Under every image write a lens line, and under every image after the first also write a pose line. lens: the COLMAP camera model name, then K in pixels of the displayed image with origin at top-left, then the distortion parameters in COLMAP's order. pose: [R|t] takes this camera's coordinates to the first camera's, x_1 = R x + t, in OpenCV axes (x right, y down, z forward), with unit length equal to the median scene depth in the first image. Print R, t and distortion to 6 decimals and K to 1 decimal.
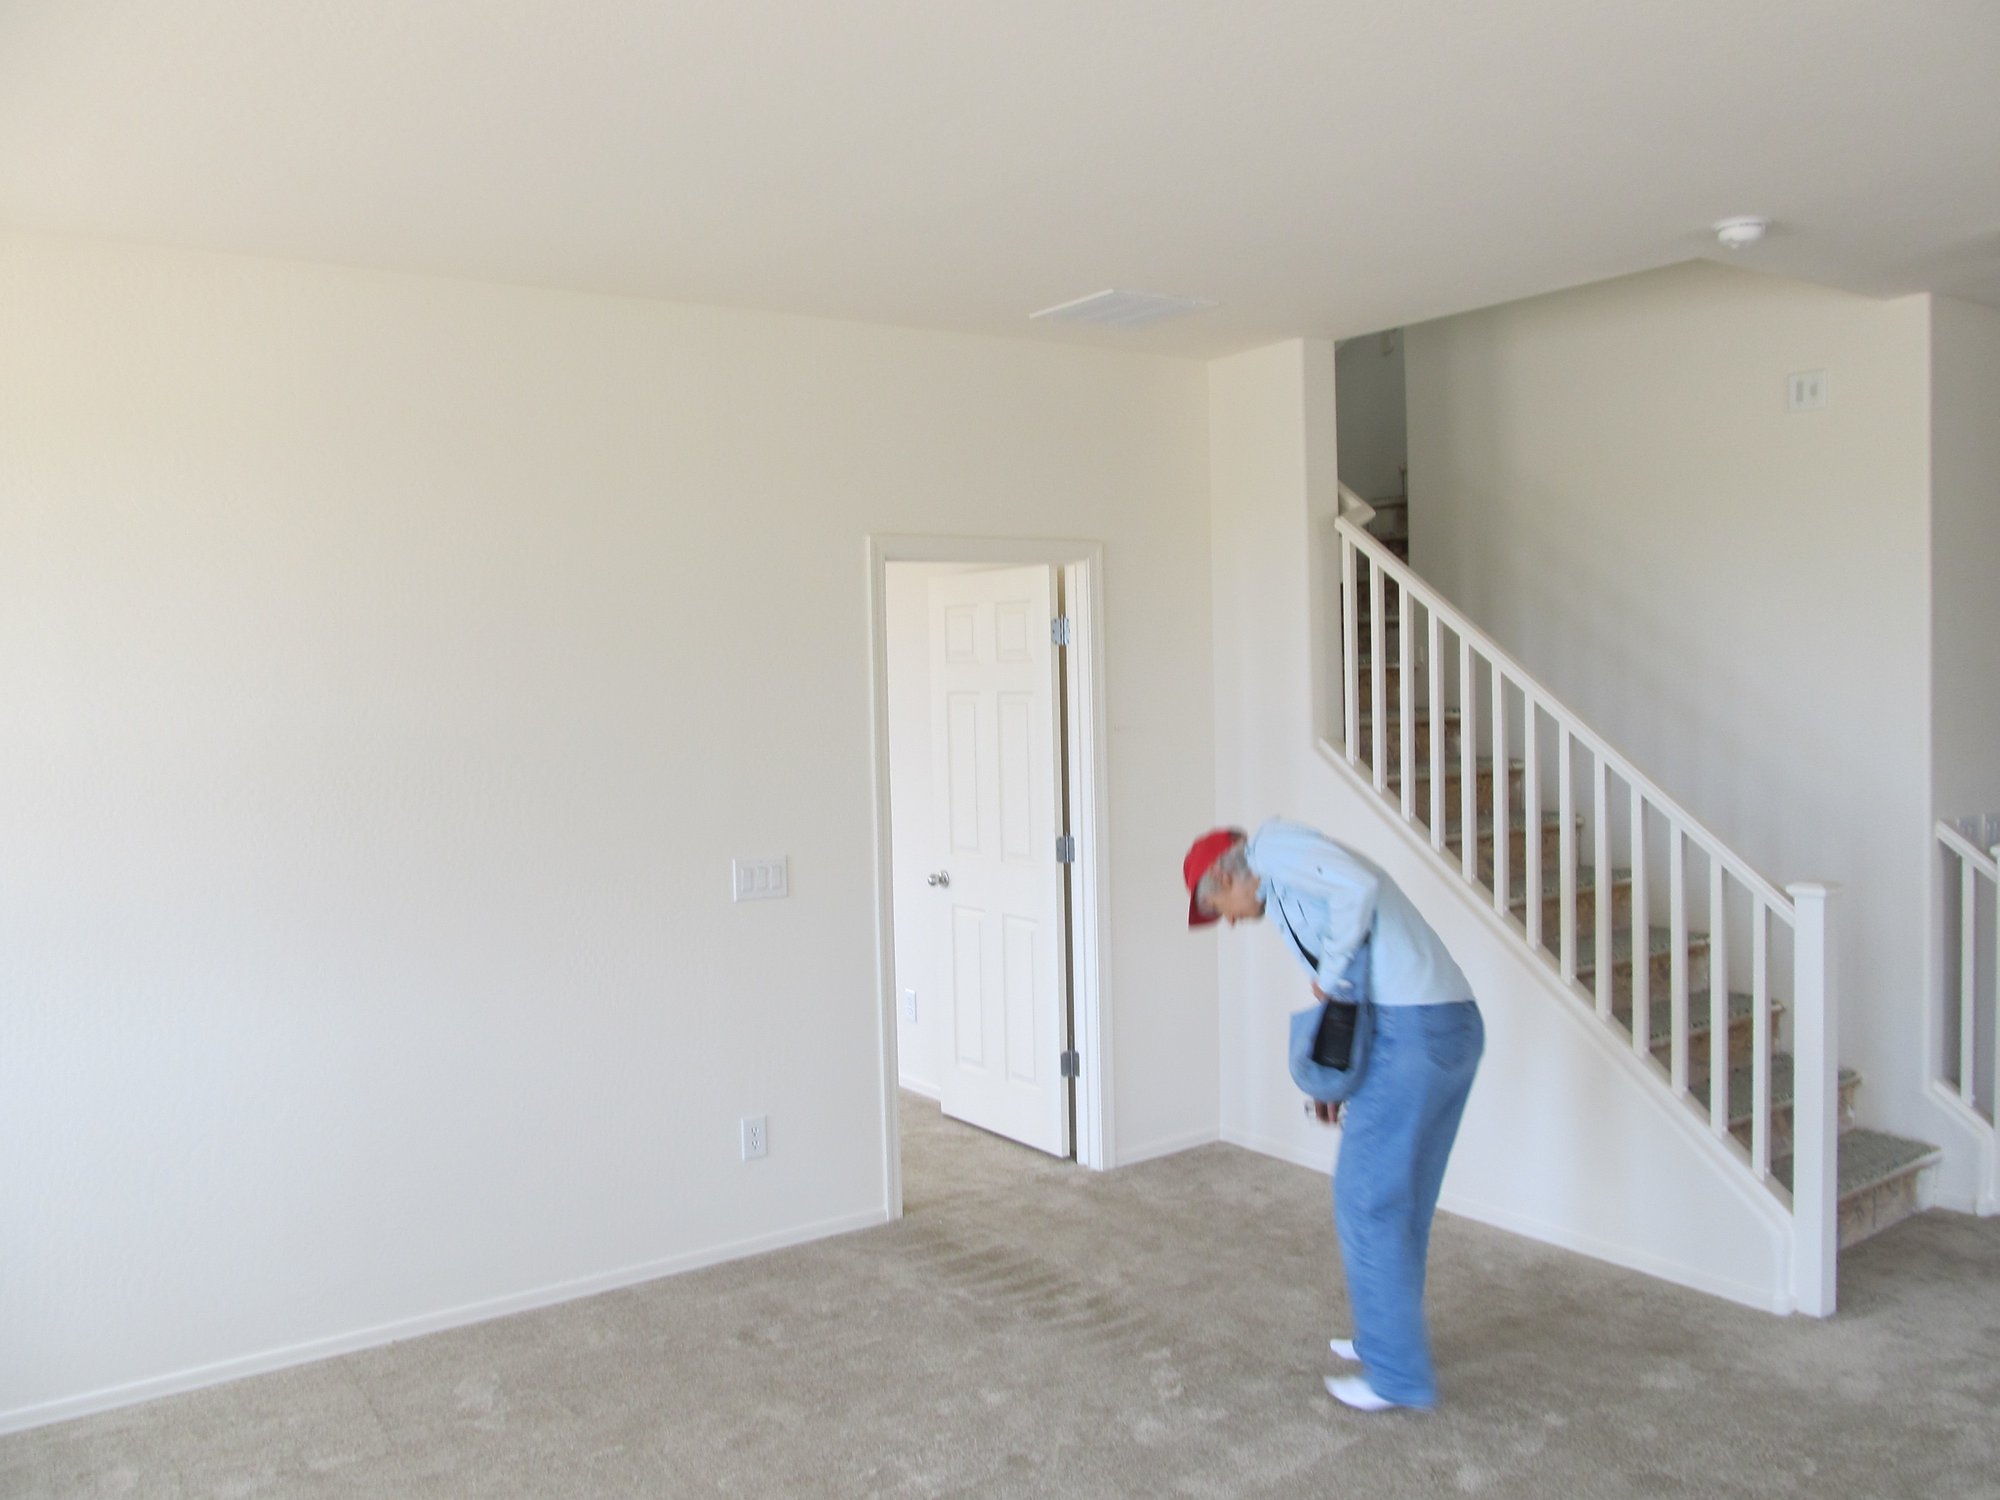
lens RADIAL K [[1663.5, 0, 1000.0], [0, 1663.5, 750.0], [0, 0, 1]] dist [-0.058445, 0.009595]
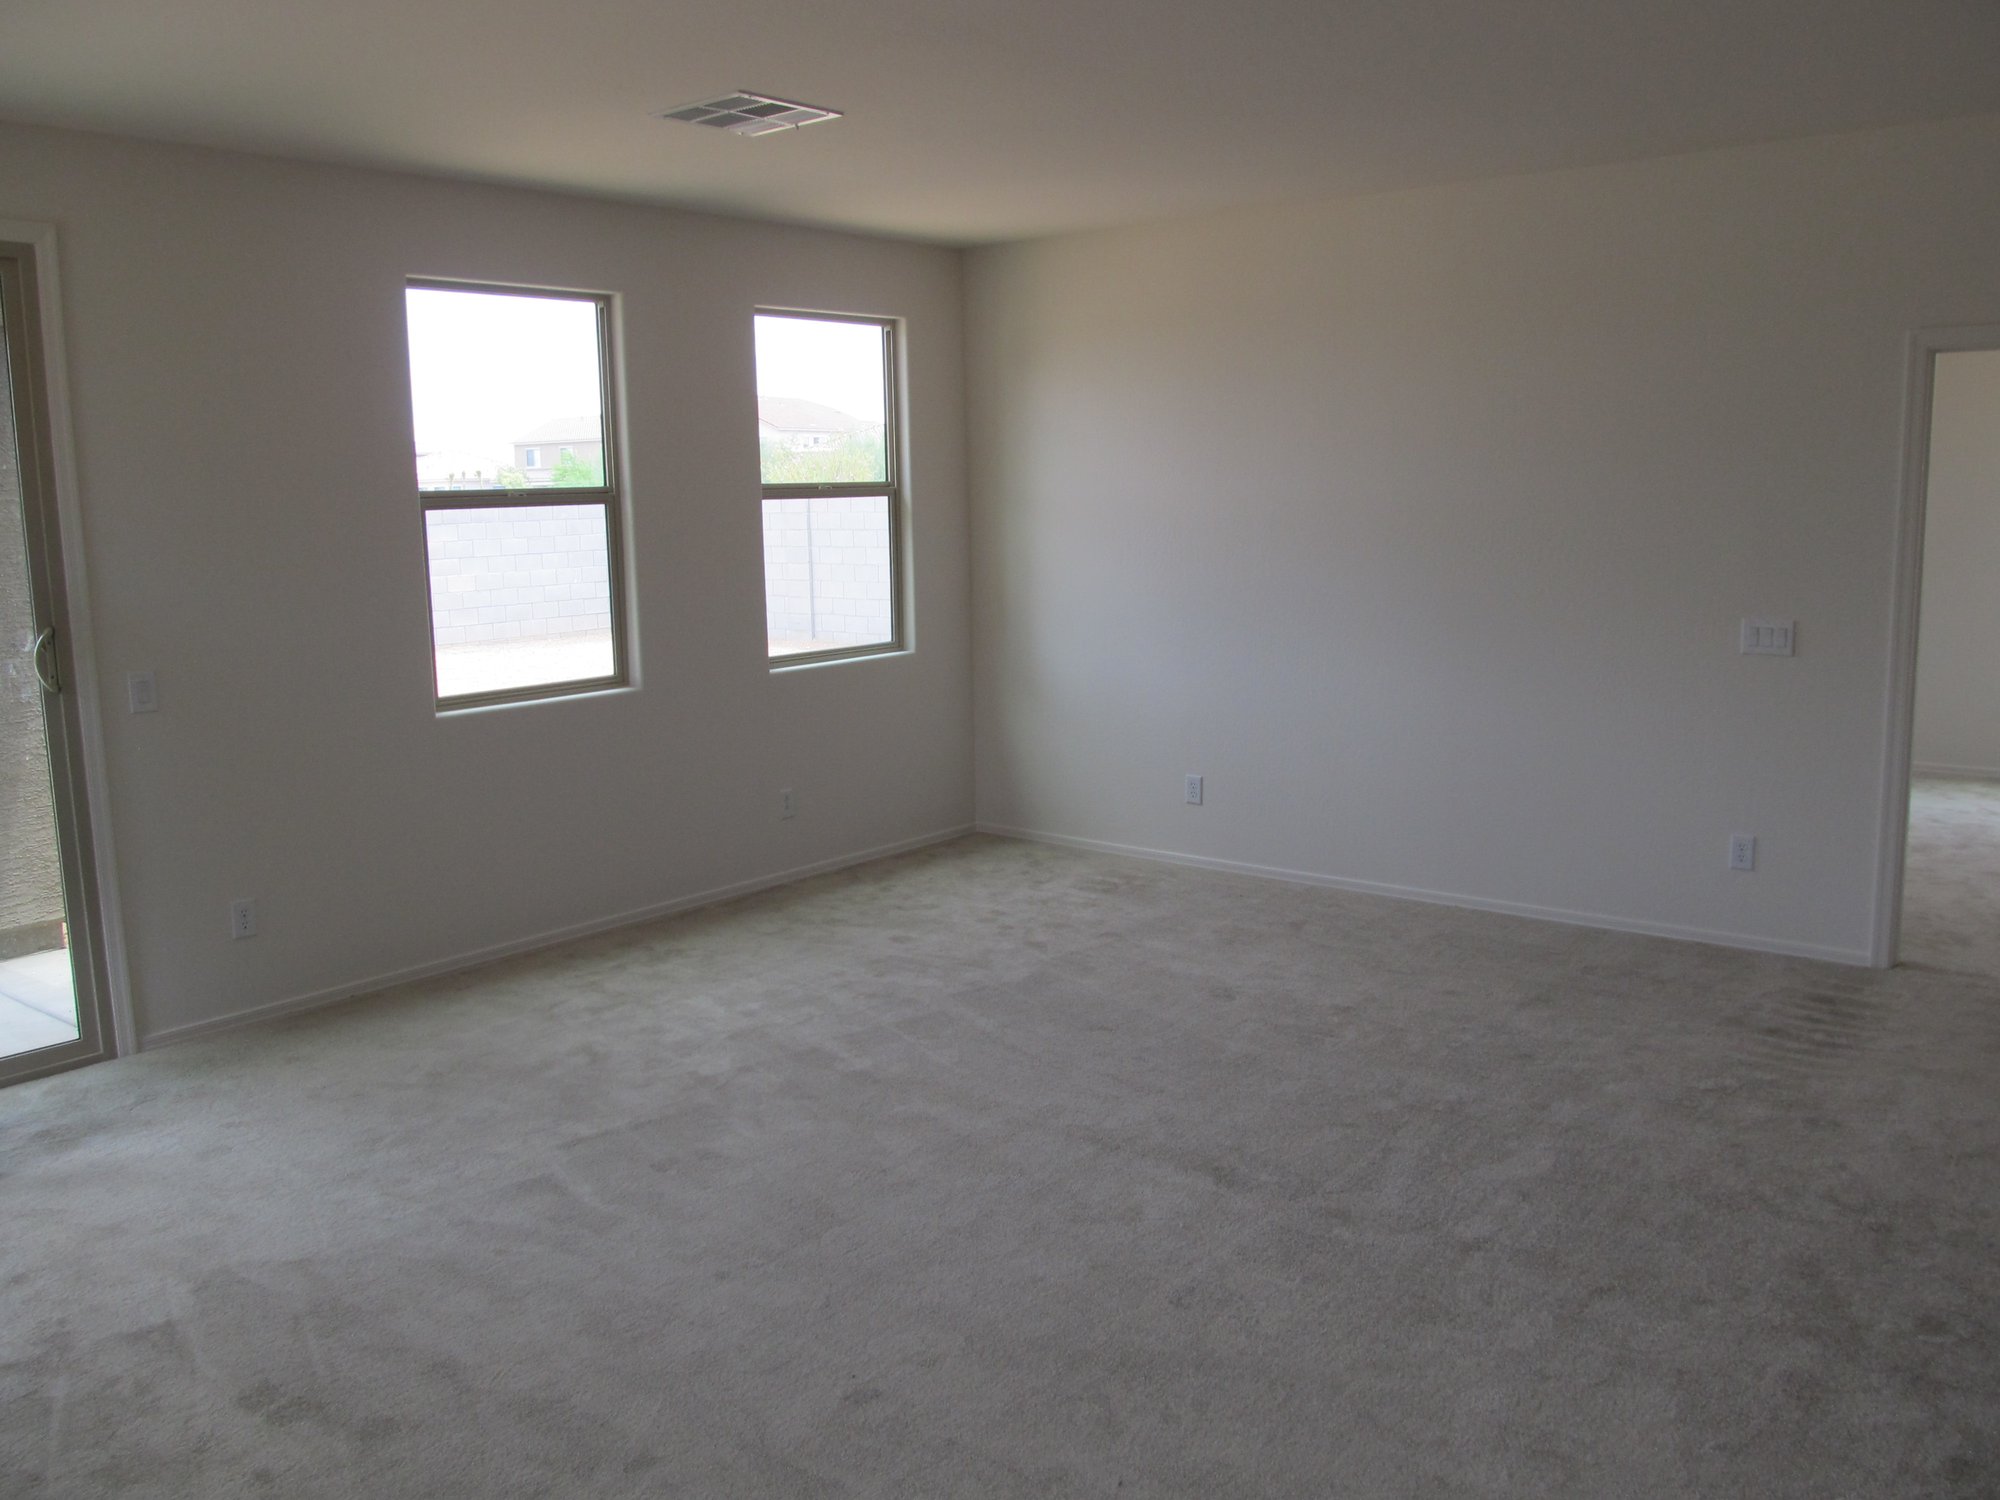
lens RADIAL K [[1663.5, 0, 1000.0], [0, 1663.5, 750.0], [0, 0, 1]] dist [-0.058445, 0.009595]
pose [[0.275101, 0.172357, -0.945839, 0.816381], [-0.032650, 0.984906, 0.169980, -0.024150], [0.960861, -0.015880, 0.276576, 0.154146]]
